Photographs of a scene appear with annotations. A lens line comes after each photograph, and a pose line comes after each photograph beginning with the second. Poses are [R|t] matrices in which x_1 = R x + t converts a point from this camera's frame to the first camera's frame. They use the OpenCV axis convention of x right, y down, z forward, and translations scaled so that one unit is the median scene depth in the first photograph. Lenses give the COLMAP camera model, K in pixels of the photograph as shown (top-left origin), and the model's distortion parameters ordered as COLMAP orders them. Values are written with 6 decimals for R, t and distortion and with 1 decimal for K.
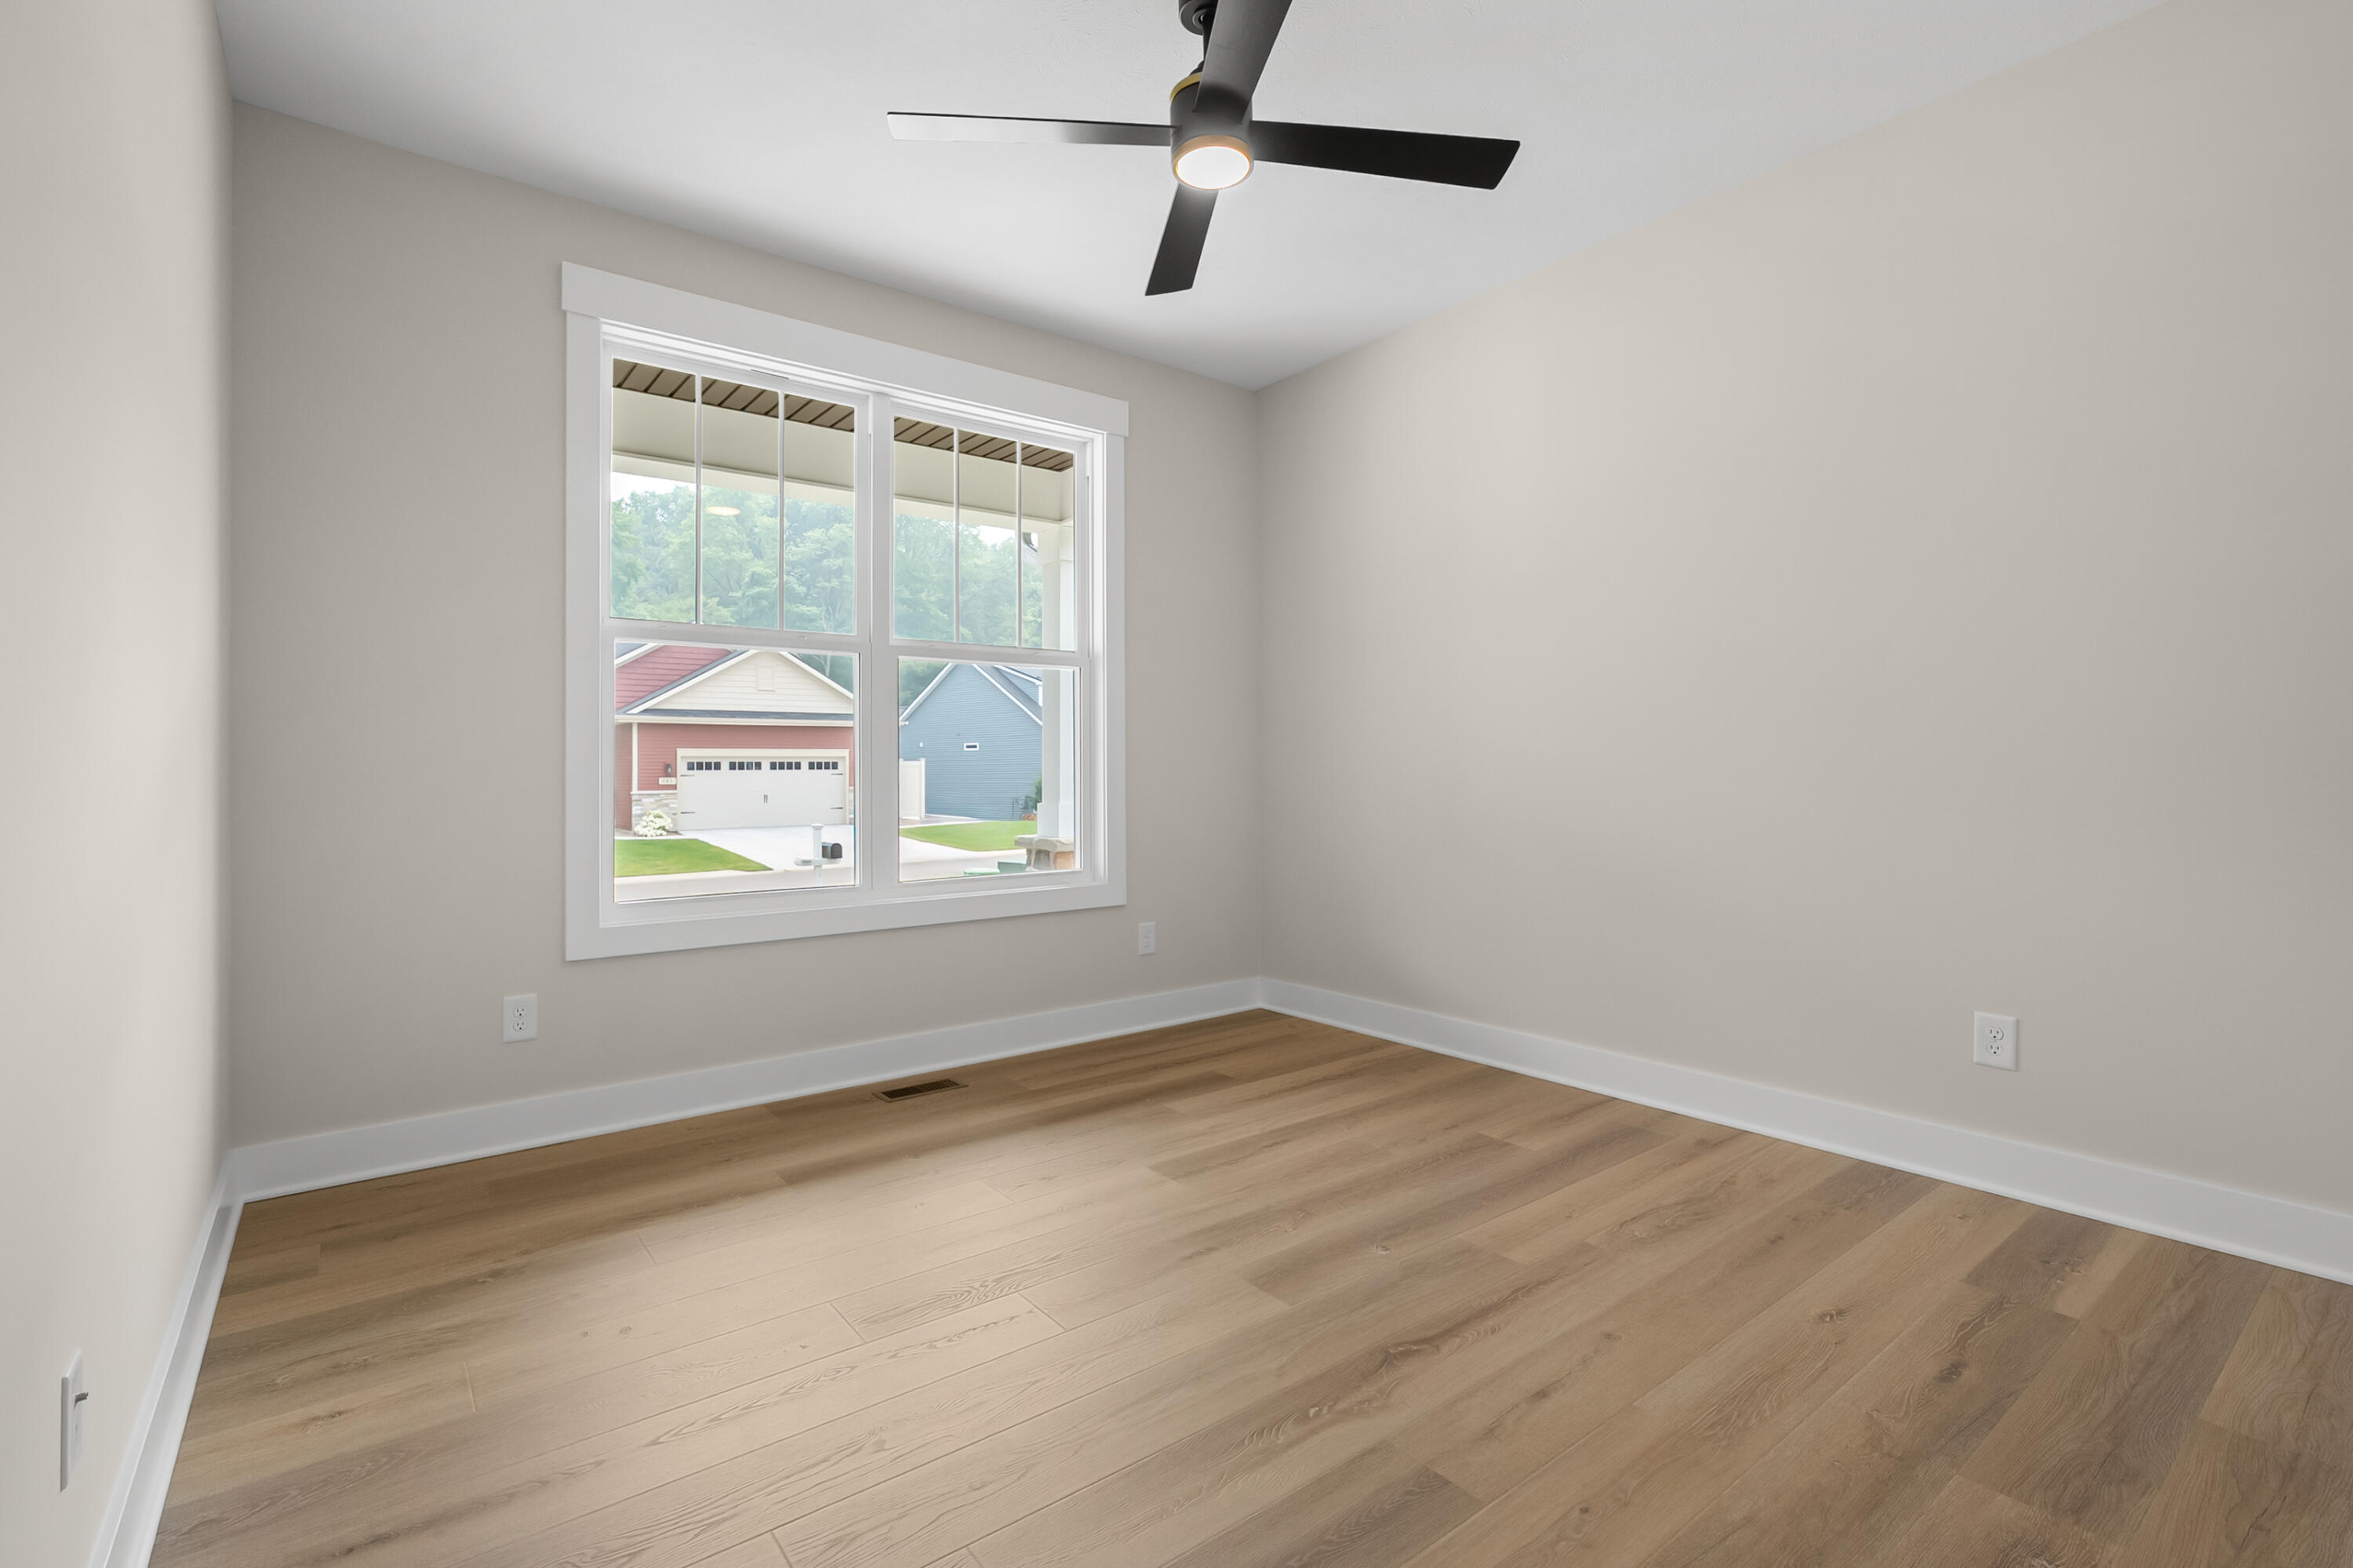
lens RADIAL K [[1062.2, 0, 1176.5], [0, 1062.2, 784.0], [0, 0, 1]] dist [-0.002656, 0.000138]
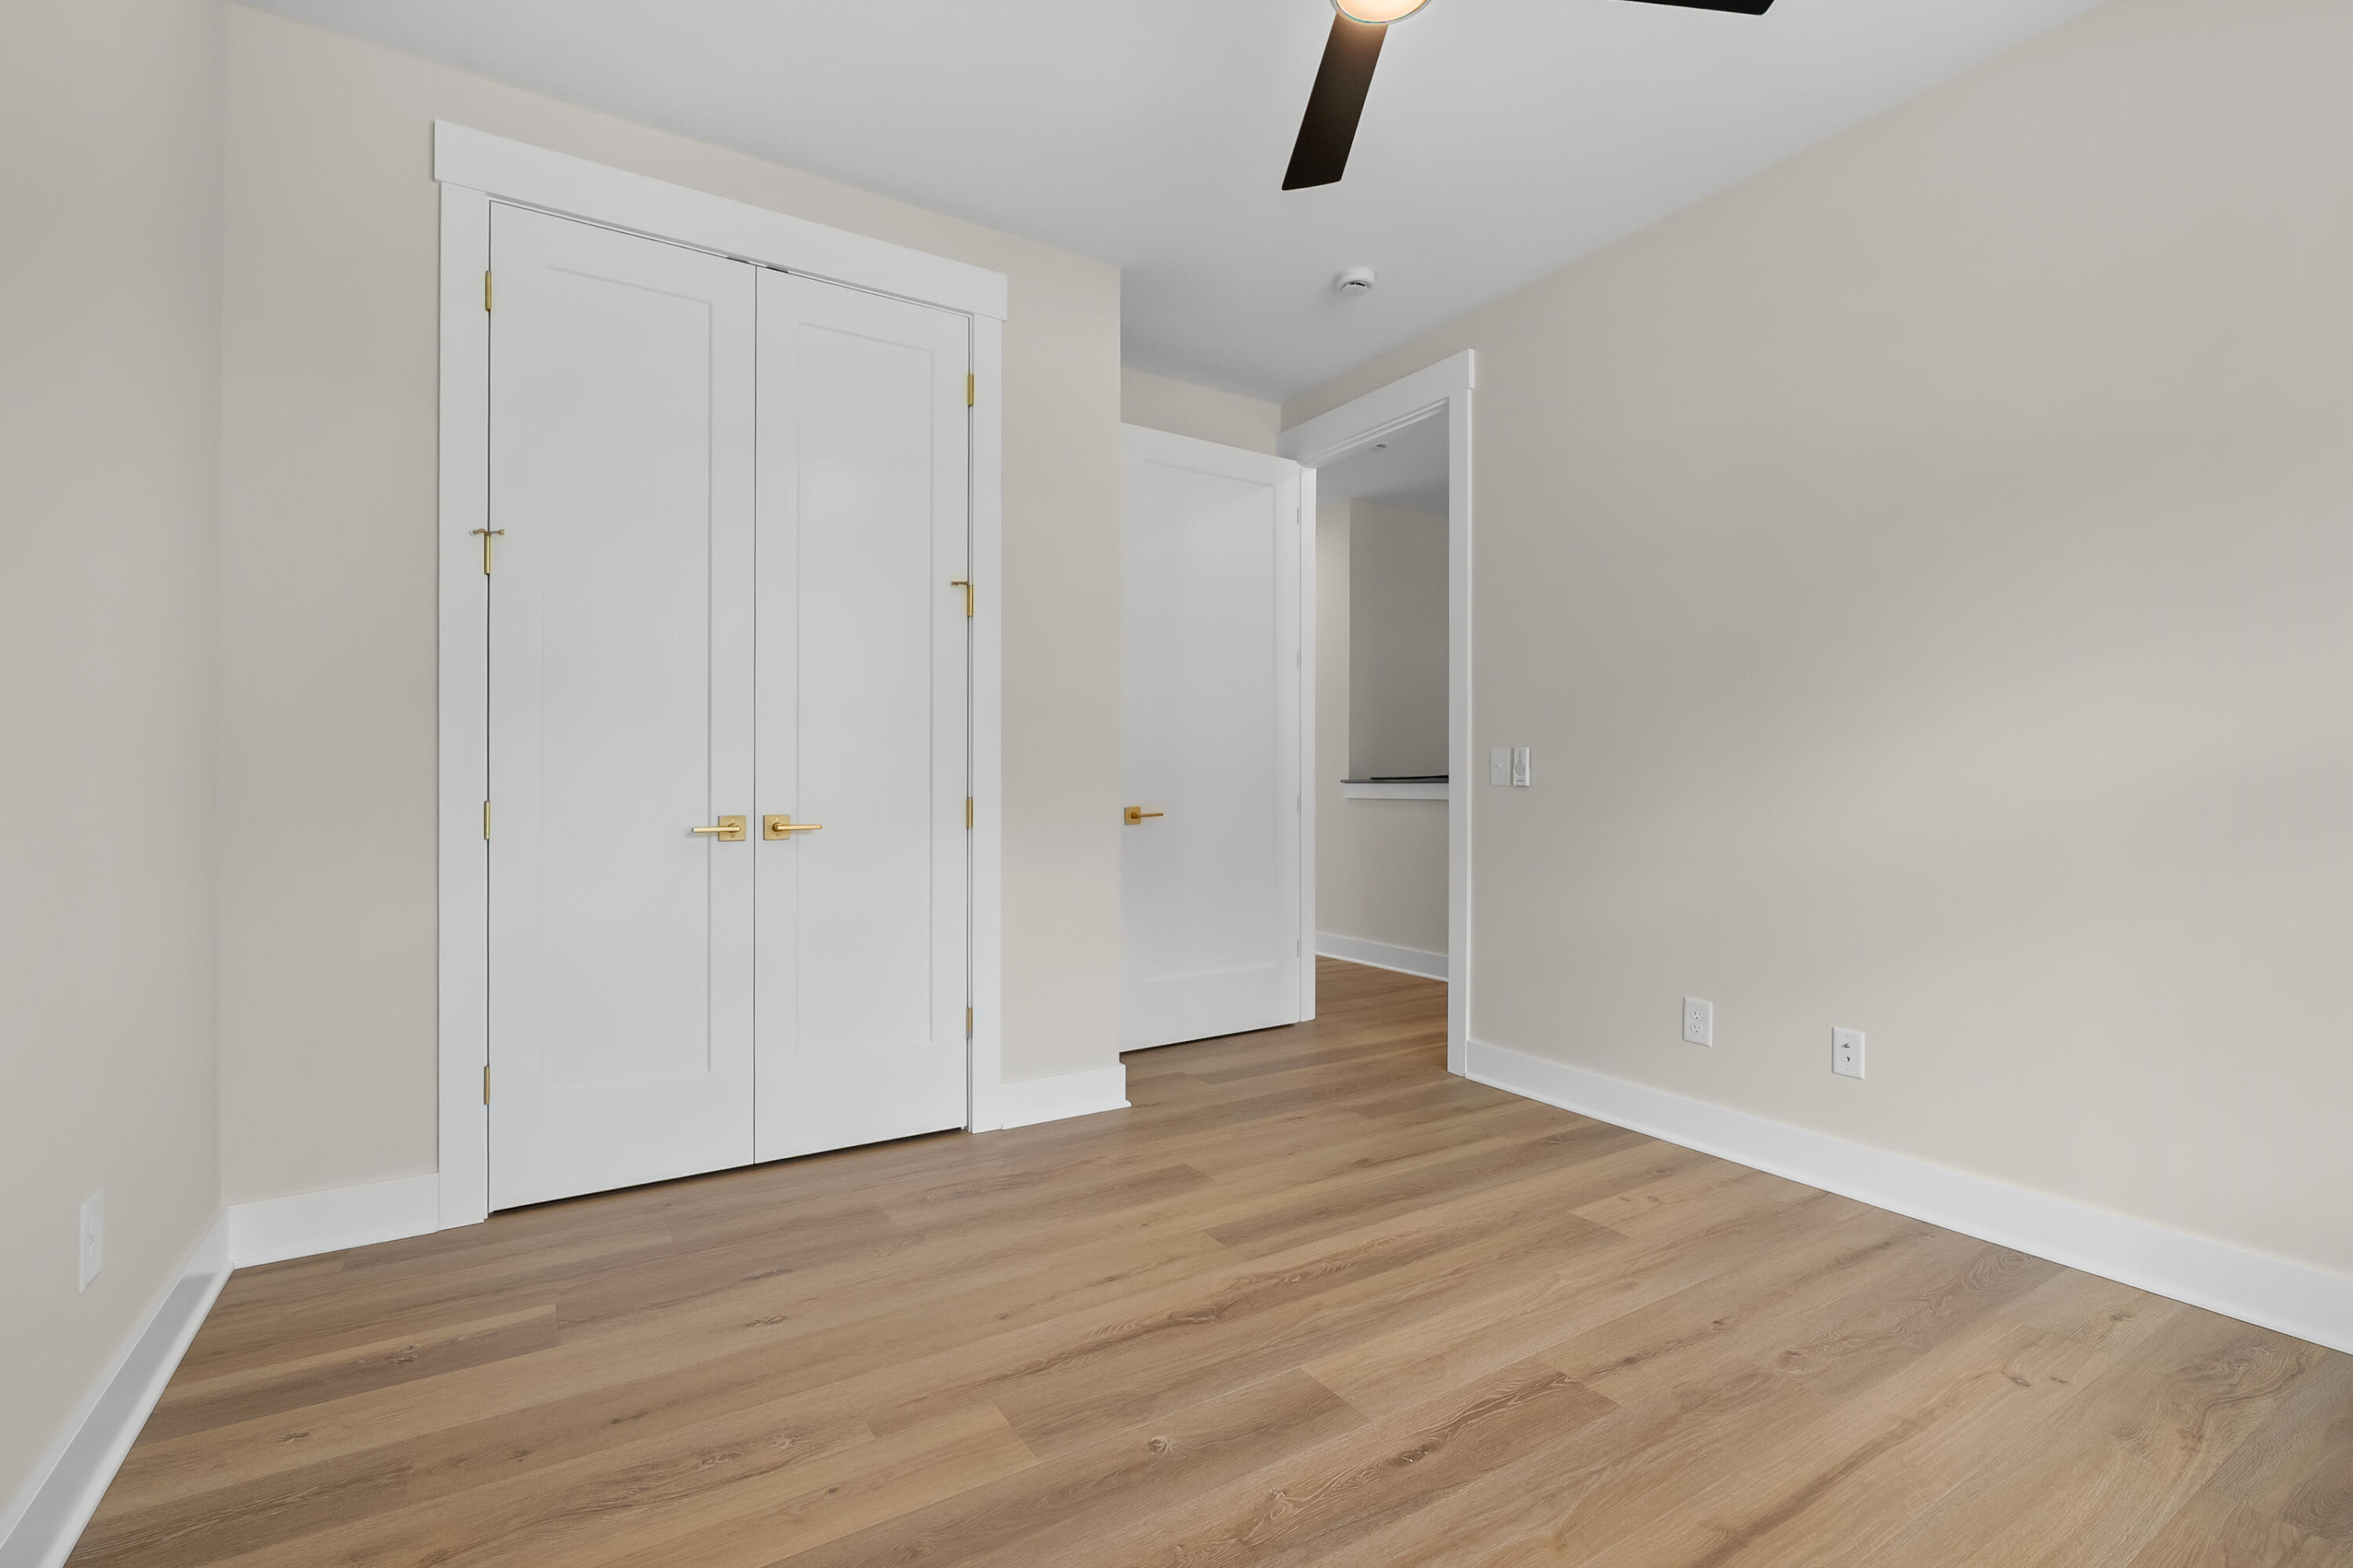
lens RADIAL K [[1062.2, 0, 1176.5], [0, 1062.2, 784.0], [0, 0, 1]] dist [-0.002656, 0.000138]
pose [[-0.995353, 0.004579, 0.096184, 0.132475], [0.006124, 0.999857, 0.015773, -0.029002], [-0.096098, 0.016288, -0.995239, 2.059313]]
